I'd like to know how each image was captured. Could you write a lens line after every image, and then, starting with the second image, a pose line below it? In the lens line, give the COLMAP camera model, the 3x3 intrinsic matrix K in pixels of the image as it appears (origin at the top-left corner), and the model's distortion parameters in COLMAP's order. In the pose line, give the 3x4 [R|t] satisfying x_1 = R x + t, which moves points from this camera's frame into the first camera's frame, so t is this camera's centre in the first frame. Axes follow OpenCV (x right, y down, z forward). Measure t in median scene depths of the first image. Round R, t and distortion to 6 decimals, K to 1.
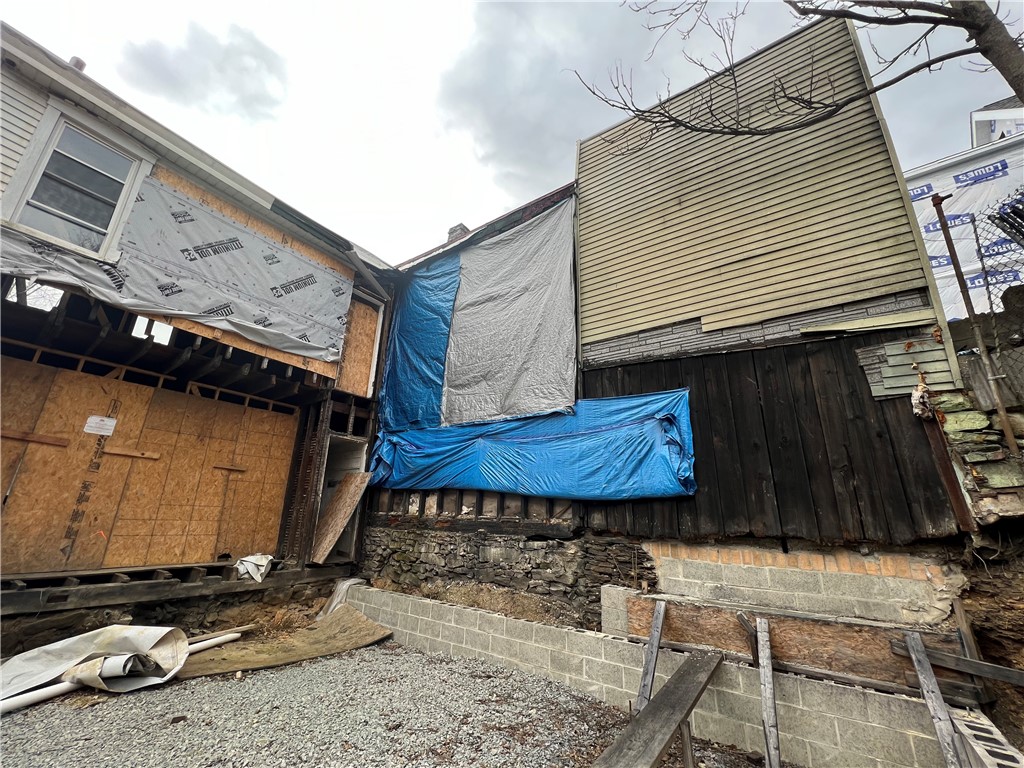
lens RADIAL K [[409.7, 0, 512.0], [0, 409.7, 384.0], [0, 0, 1]] dist [-0.002042, 0.000857]
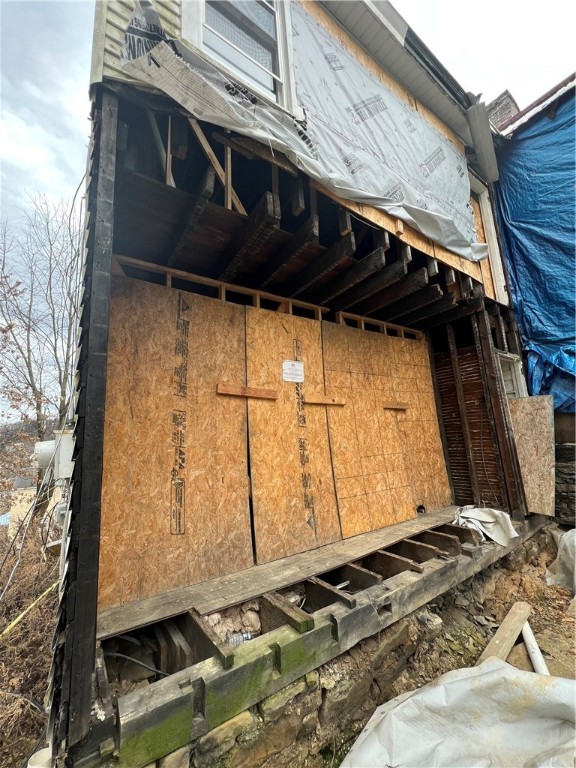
lens RADIAL K [[307.3, 0, 288.0], [0, 307.3, 384.0], [0, 0, 1]] dist [-0.002042, 0.000857]
pose [[0.938370, -0.127781, -0.321145, -0.792033], [0.175858, 0.976403, 0.125345, 0.045854], [0.297550, -0.174096, 0.938698, 0.402934]]
